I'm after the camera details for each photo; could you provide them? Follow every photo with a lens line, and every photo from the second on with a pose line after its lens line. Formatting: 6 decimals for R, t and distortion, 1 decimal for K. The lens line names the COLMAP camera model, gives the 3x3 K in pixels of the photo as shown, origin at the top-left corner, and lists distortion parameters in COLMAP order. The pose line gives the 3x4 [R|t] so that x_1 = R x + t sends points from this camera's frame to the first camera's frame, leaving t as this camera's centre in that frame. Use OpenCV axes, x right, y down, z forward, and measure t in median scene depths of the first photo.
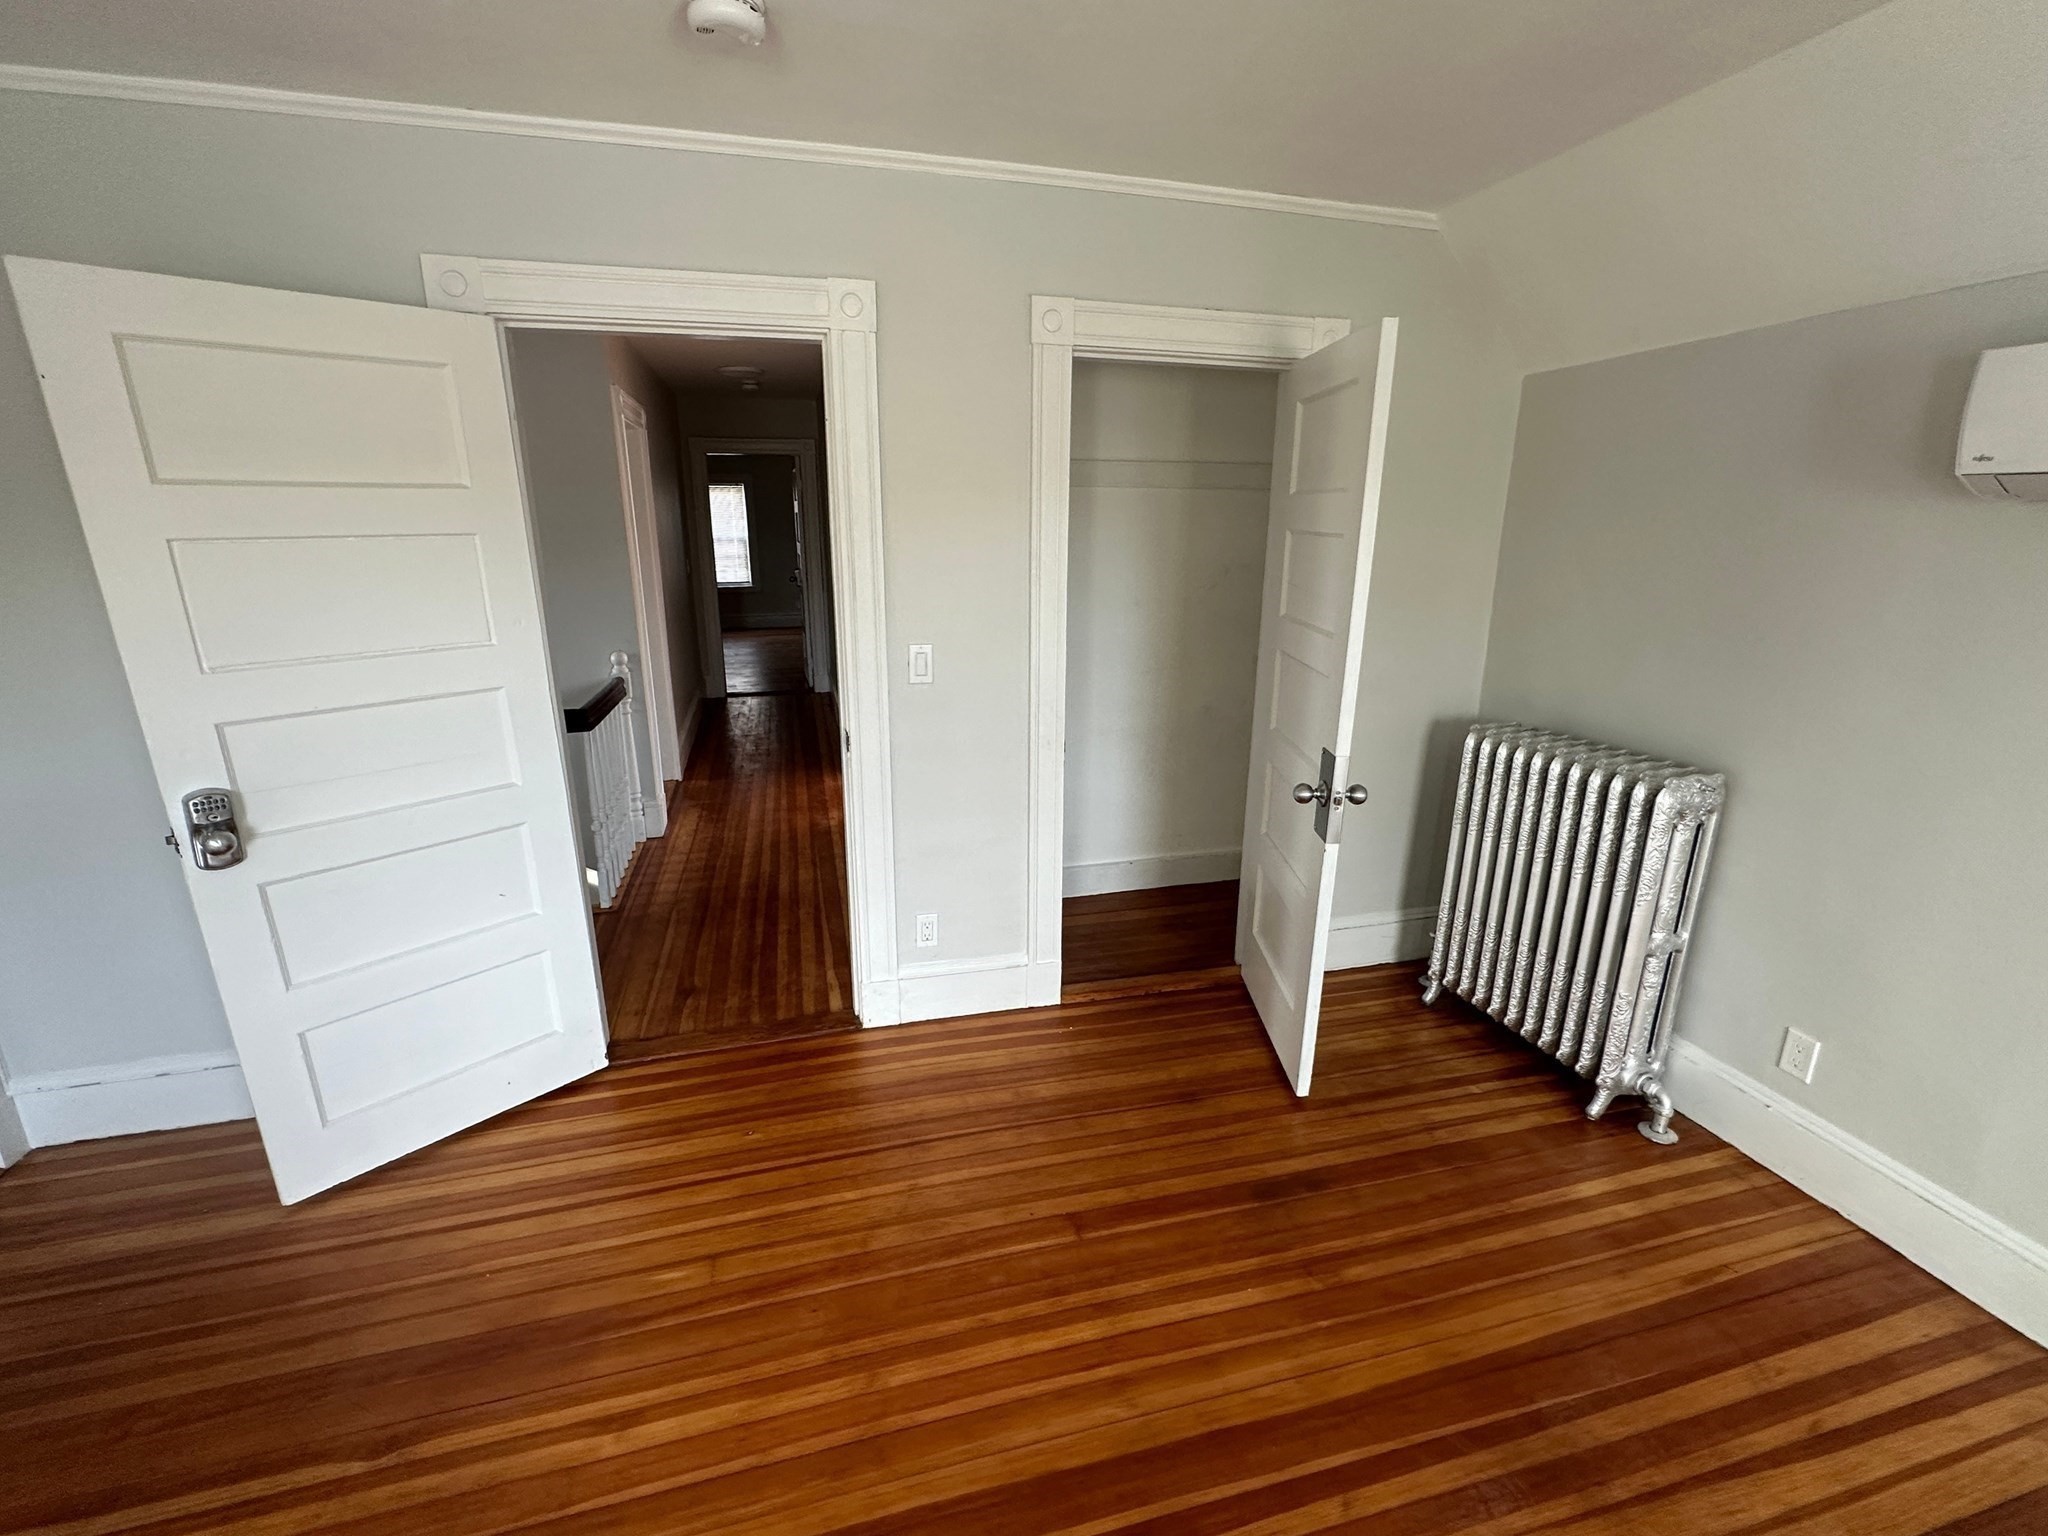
lens RADIAL K [[845.3, 0, 1008.6], [0, 845.3, 755.9], [0, 0, 1]] dist [-0.003034, 0.000258]
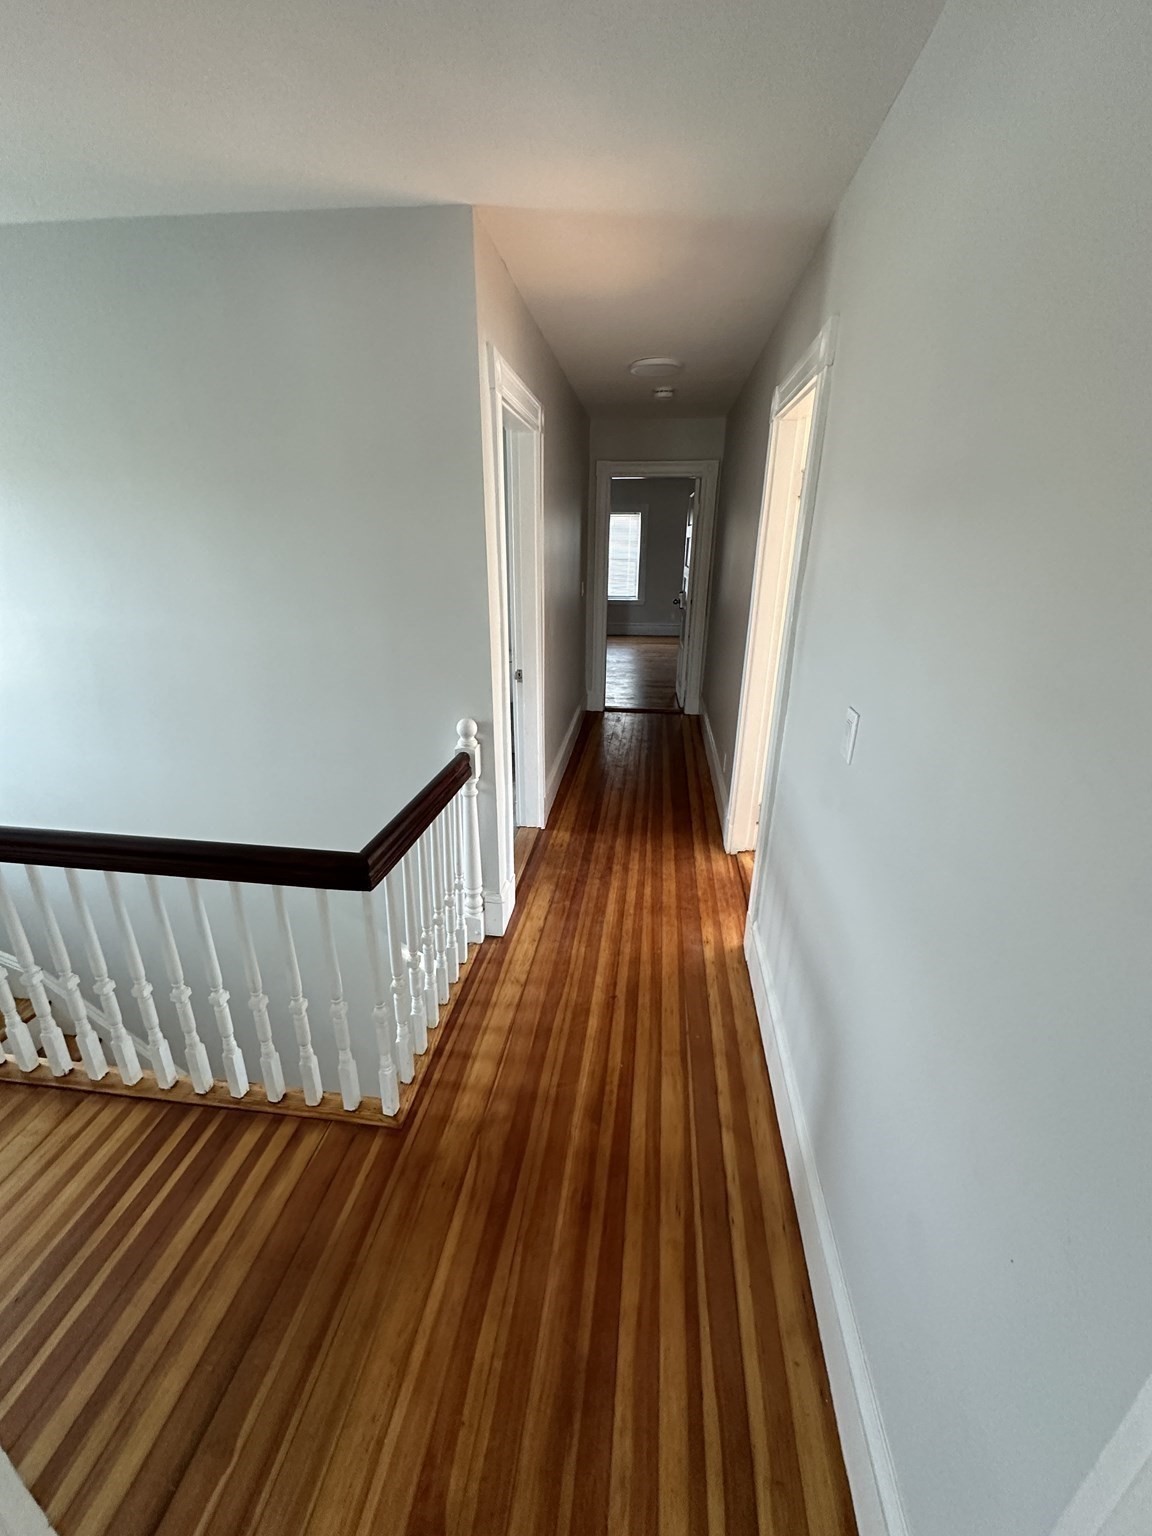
lens RADIAL K [[634.0, 0, 584.1], [0, 634.0, 778.5], [0, 0, 1]] dist [-0.003034, 0.000258]
pose [[0.932246, 0.136657, -0.335026, -0.139038], [-0.108478, 0.988901, 0.101521, -0.120907], [0.345181, -0.058299, 0.936724, 0.425385]]
